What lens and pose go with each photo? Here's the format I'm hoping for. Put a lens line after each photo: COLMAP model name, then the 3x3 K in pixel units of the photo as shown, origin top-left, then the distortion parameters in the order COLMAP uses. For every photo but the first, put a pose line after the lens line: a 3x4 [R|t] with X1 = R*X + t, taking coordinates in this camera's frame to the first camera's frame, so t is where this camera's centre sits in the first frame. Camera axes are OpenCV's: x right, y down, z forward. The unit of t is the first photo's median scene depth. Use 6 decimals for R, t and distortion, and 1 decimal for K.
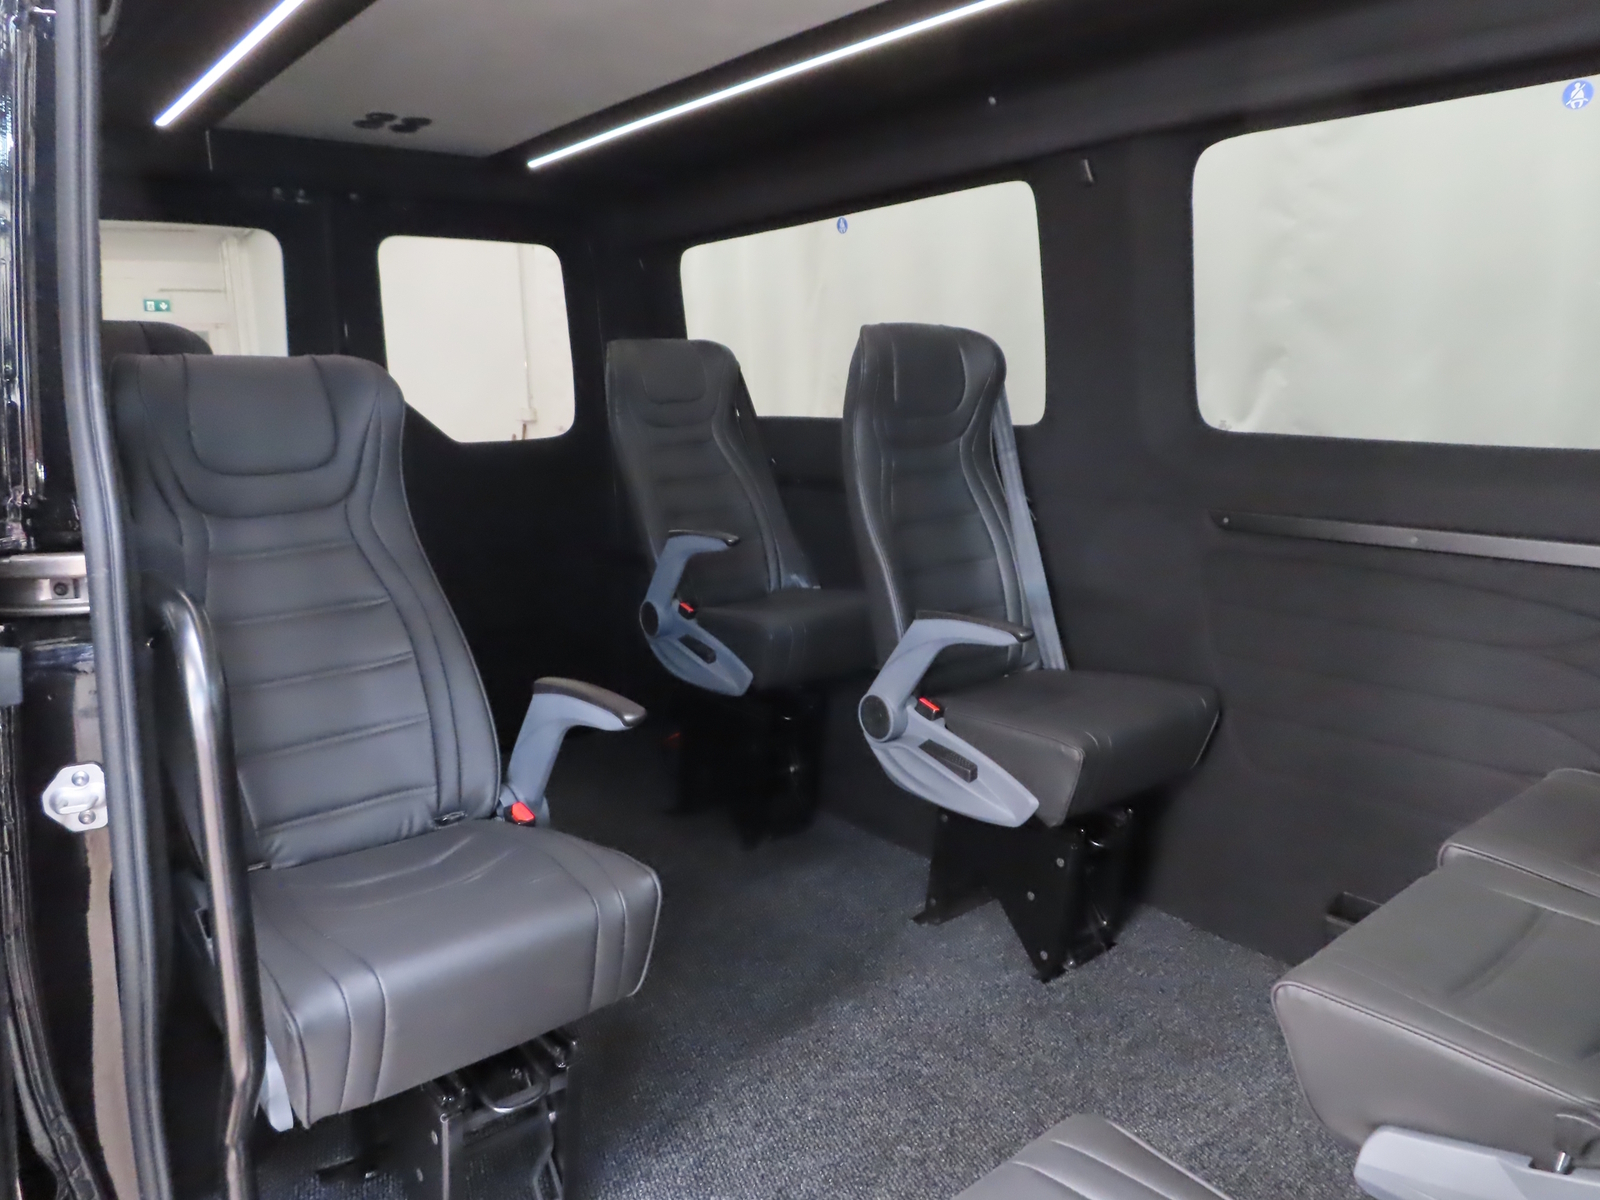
lens RADIAL K [[1134.0, 0, 799.7], [0, 1134.0, 603.9], [0, 0, 1]] dist [-0.013407, 0.006984]
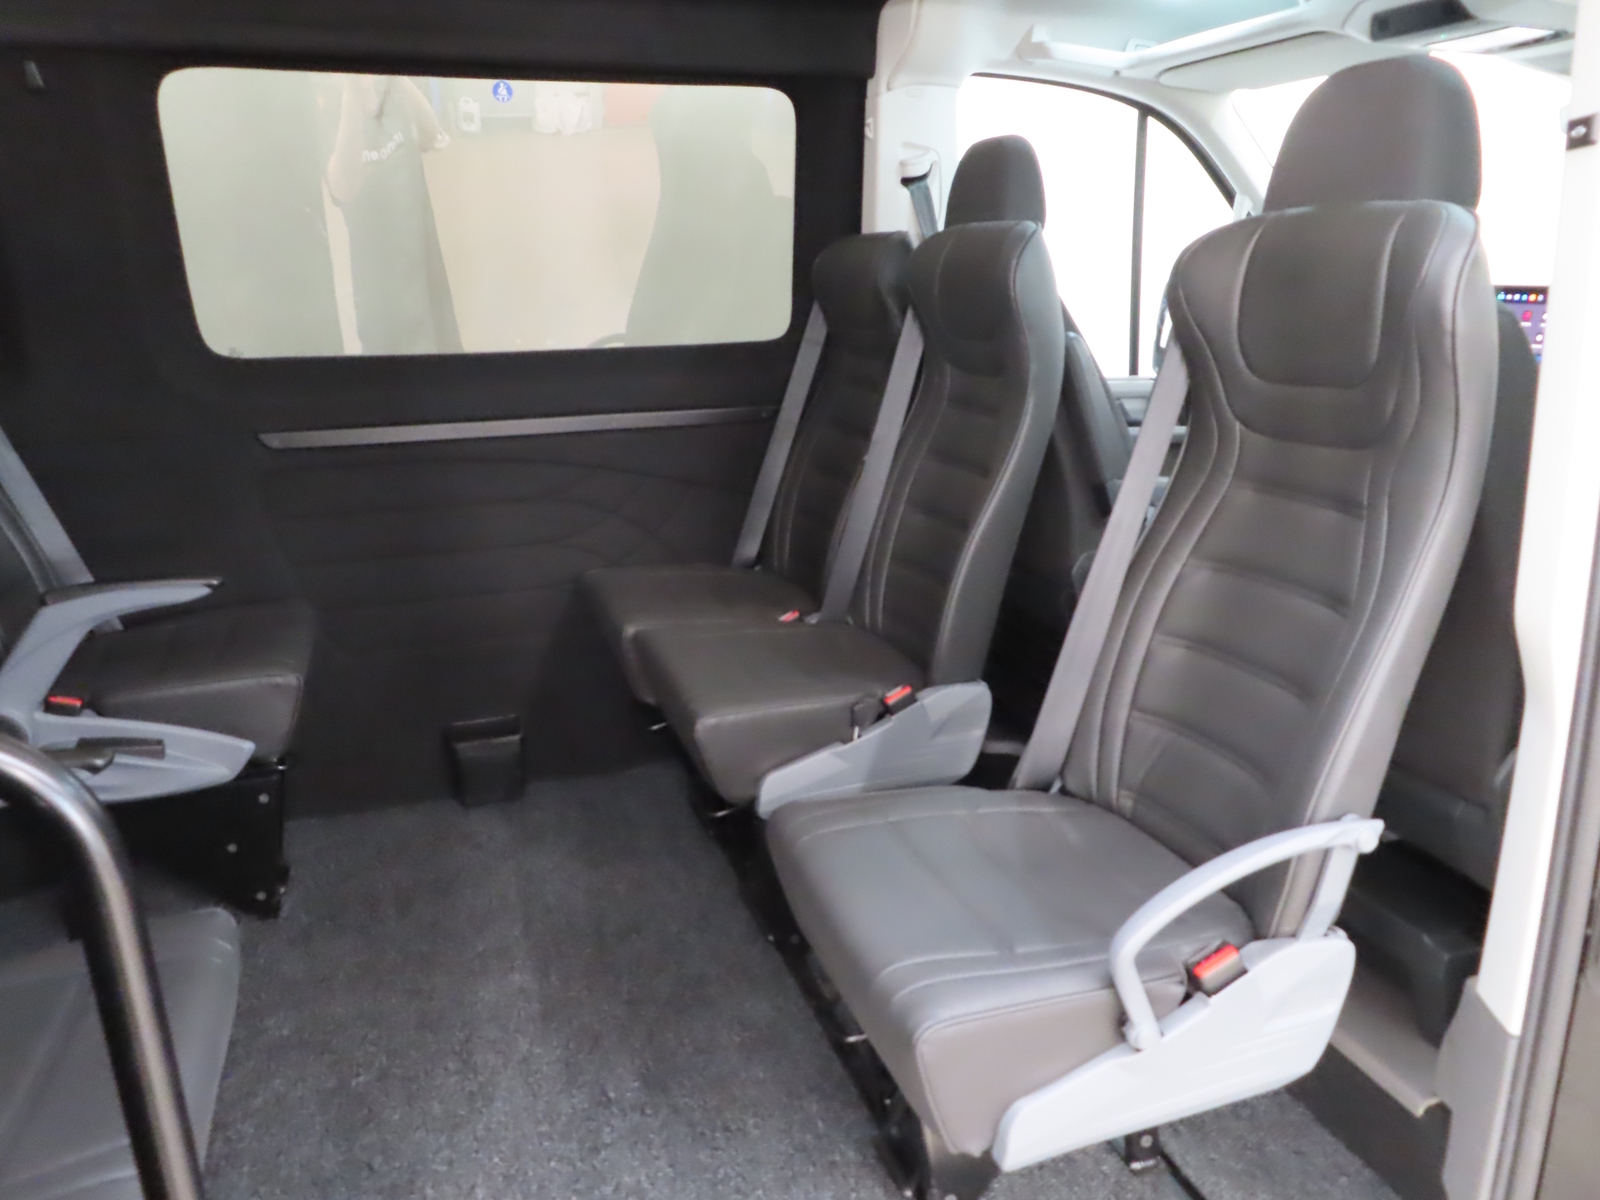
lens RADIAL K [[1134.0, 0, 803.9], [0, 1134.0, 594.9], [0, 0, 1]] dist [-0.013407, 0.006984]
pose [[0.352571, -0.261692, 0.898449, -0.473929], [0.192688, 0.959830, 0.203956, -0.060014], [-0.915732, 0.101211, 0.388833, 0.155809]]
